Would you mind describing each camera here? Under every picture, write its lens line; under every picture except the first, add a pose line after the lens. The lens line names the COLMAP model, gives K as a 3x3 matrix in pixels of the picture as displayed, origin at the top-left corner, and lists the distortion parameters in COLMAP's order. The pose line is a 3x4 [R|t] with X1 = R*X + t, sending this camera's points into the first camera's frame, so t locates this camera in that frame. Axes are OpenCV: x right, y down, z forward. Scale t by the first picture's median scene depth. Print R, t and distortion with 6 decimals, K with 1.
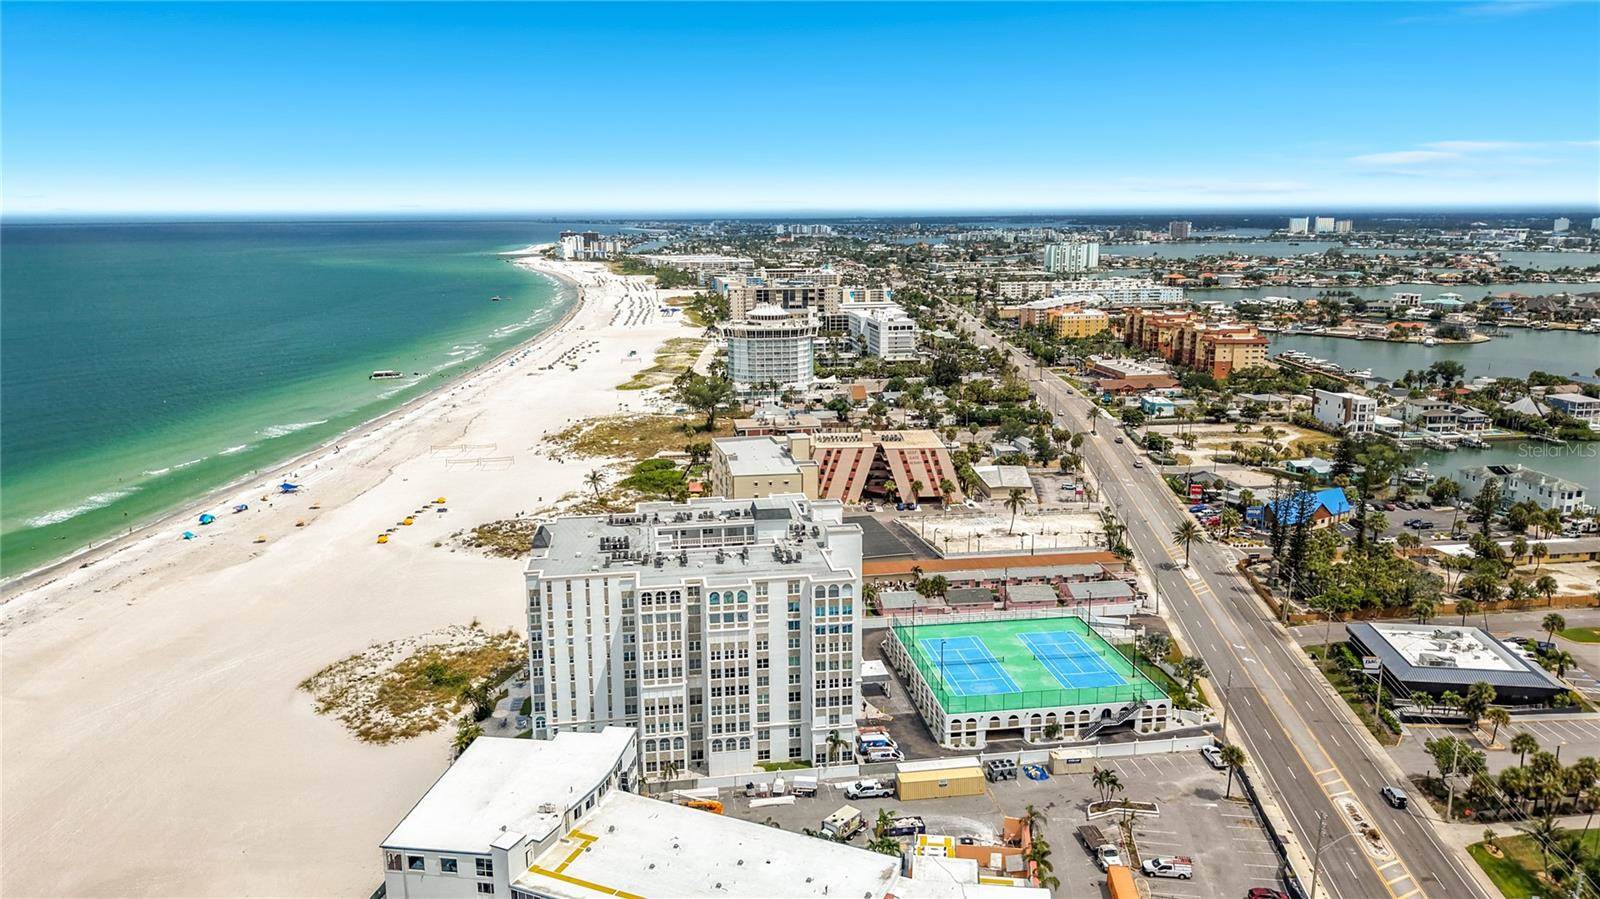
lens RADIAL K [[1085.0, 0, 770.4], [0, 1085.0, 450.1], [0, 0, 1]] dist [0.087565, -0.159962]
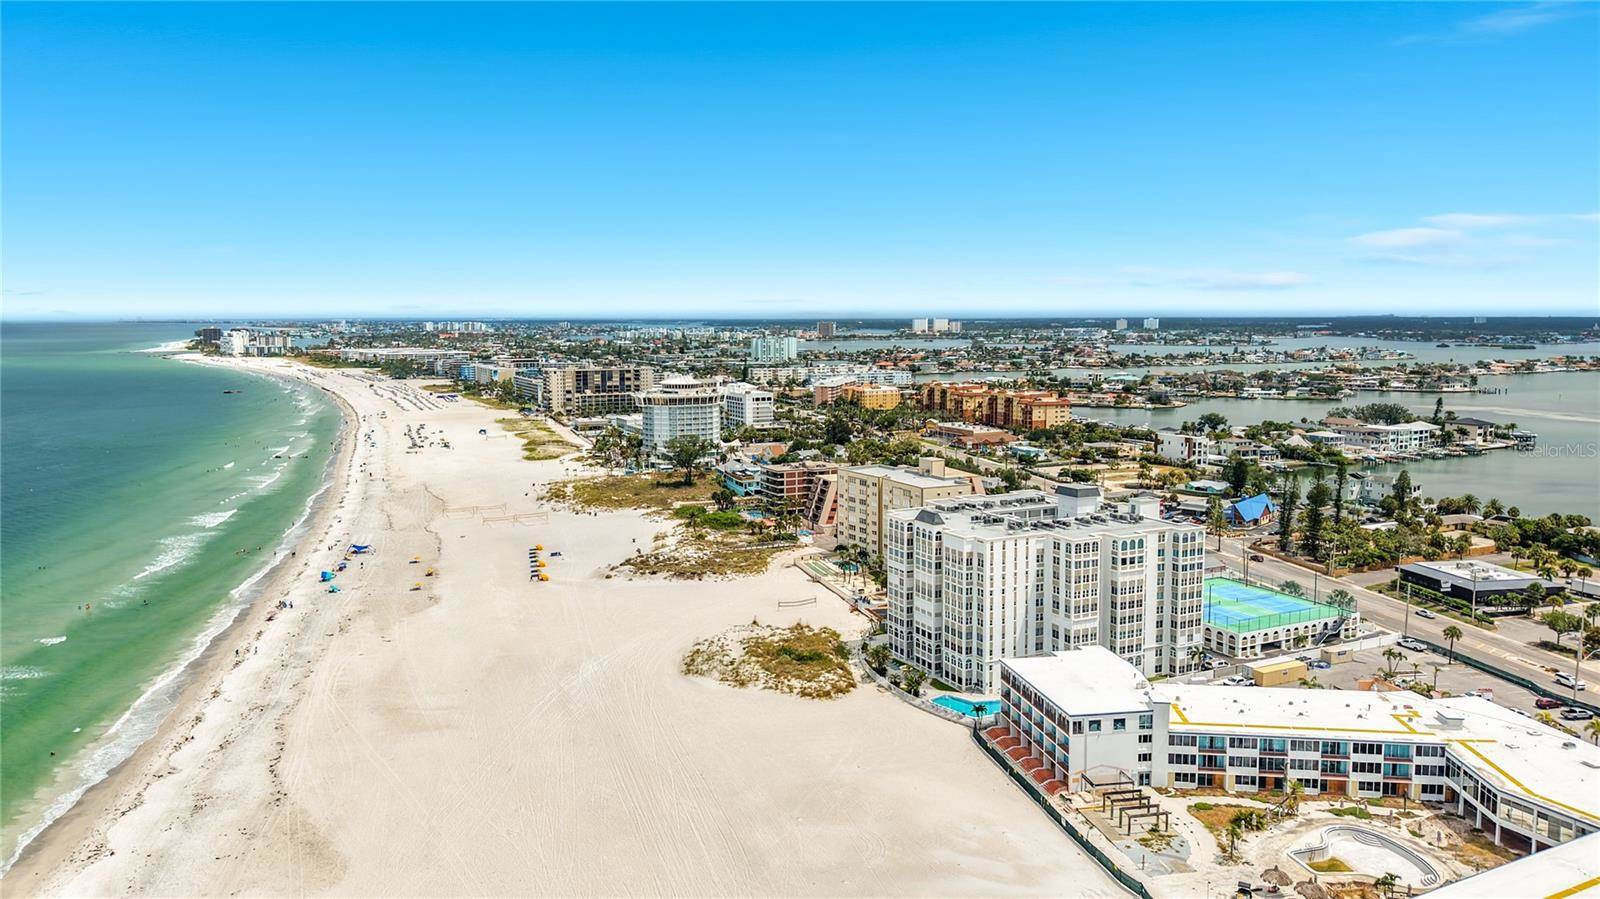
lens RADIAL K [[1098.9, 0, 728.0], [0, 1098.9, 444.7], [0, 0, 1]] dist [0.055799, -0.076563]
pose [[0.954876, -0.029033, 0.295582, -0.762705], [0.057528, 0.994443, -0.088167, 0.090431], [-0.291380, 0.101193, 0.951240, -0.112470]]
